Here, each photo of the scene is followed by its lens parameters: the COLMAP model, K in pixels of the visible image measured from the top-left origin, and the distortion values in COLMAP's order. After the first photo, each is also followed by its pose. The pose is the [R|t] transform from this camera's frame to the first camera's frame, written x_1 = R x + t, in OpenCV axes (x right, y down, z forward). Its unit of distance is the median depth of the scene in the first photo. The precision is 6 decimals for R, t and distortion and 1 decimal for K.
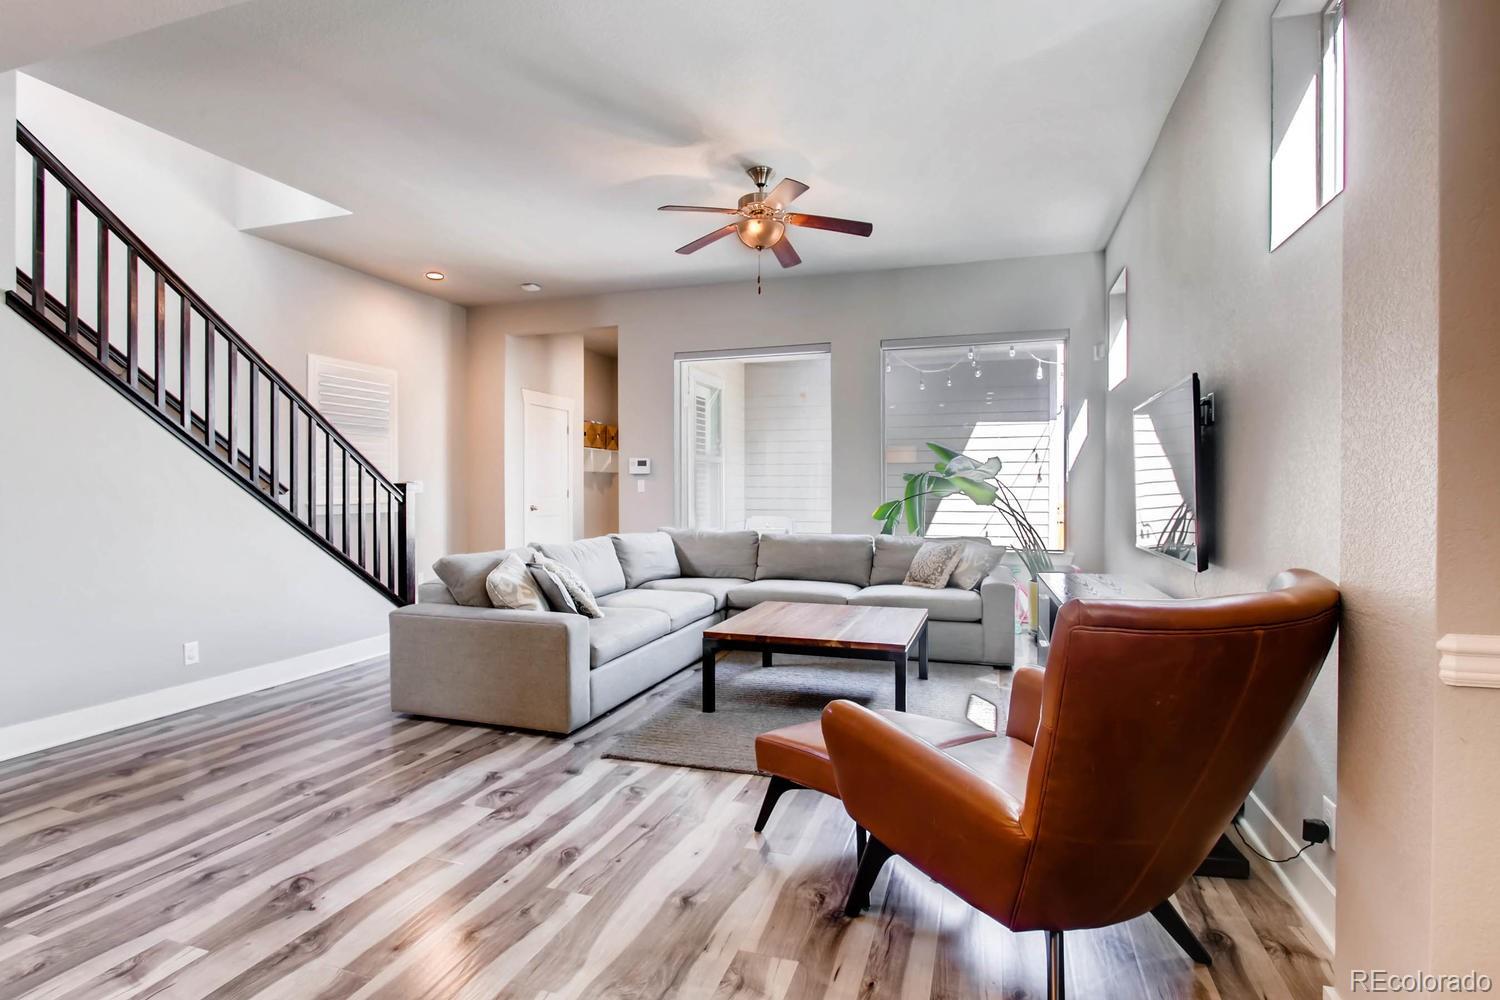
lens RADIAL K [[724.0, 0, 752.7], [0, 724.0, 486.5], [0, 0, 1]] dist [0.017300, 0.000214]
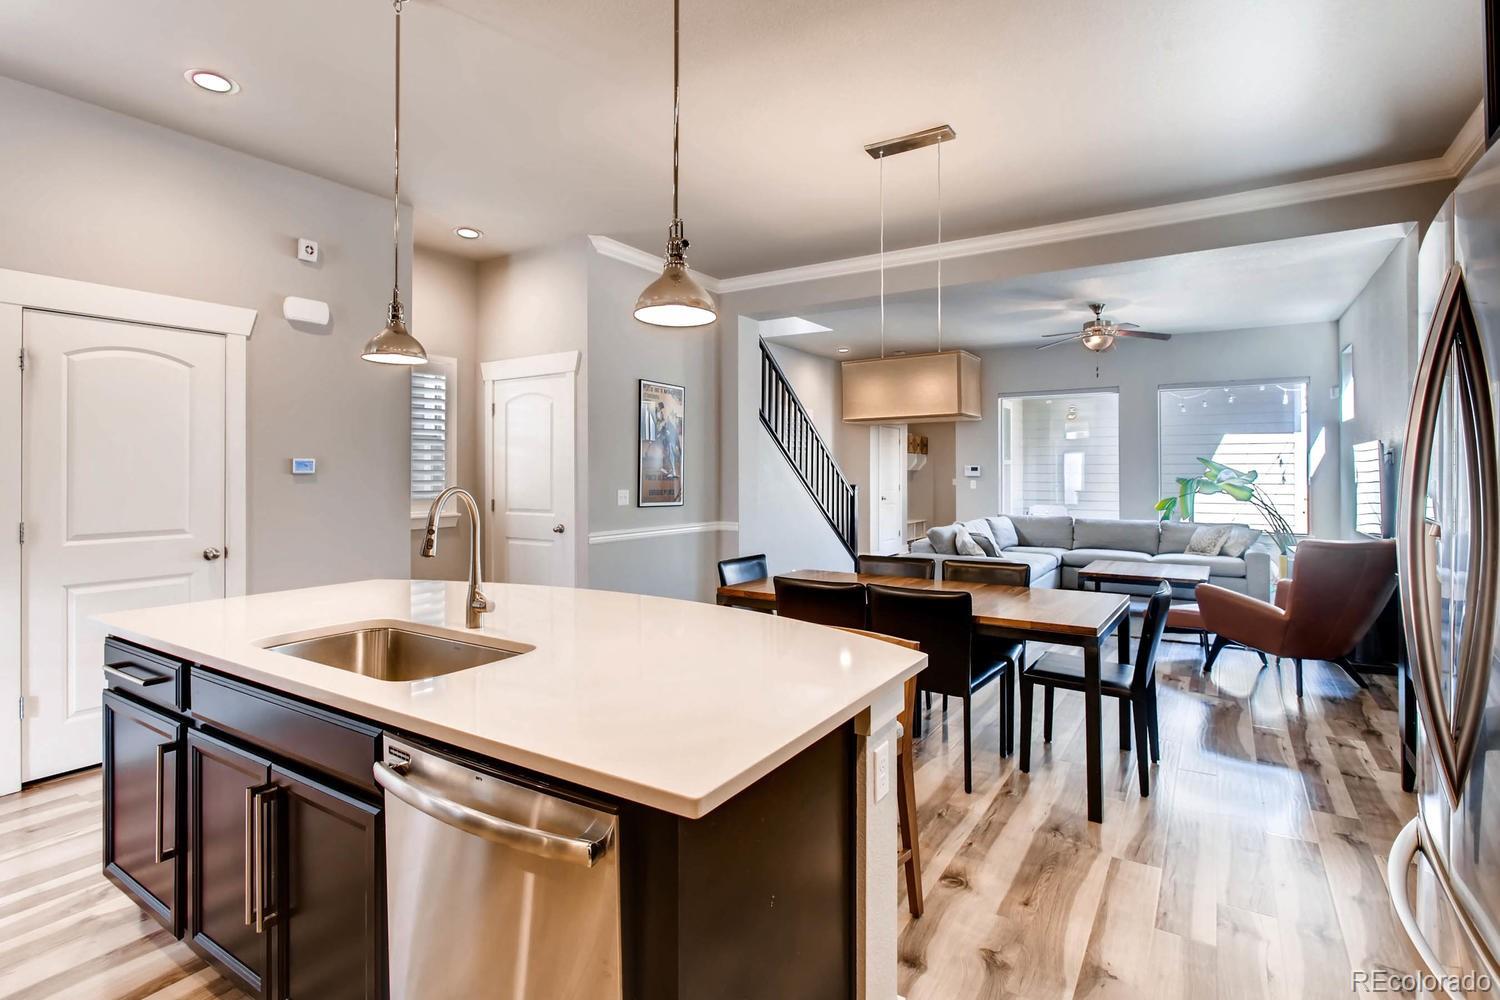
lens RADIAL K [[740.9, 0, 743.8], [0, 740.9, 460.6], [0, 0, 1]] dist [0.001446, 0.000312]
pose [[0.968840, -0.002874, -0.247669, -0.288164], [0.000419, 0.999950, -0.009964, -0.042578], [0.247685, 0.009550, 0.968793, -0.701997]]
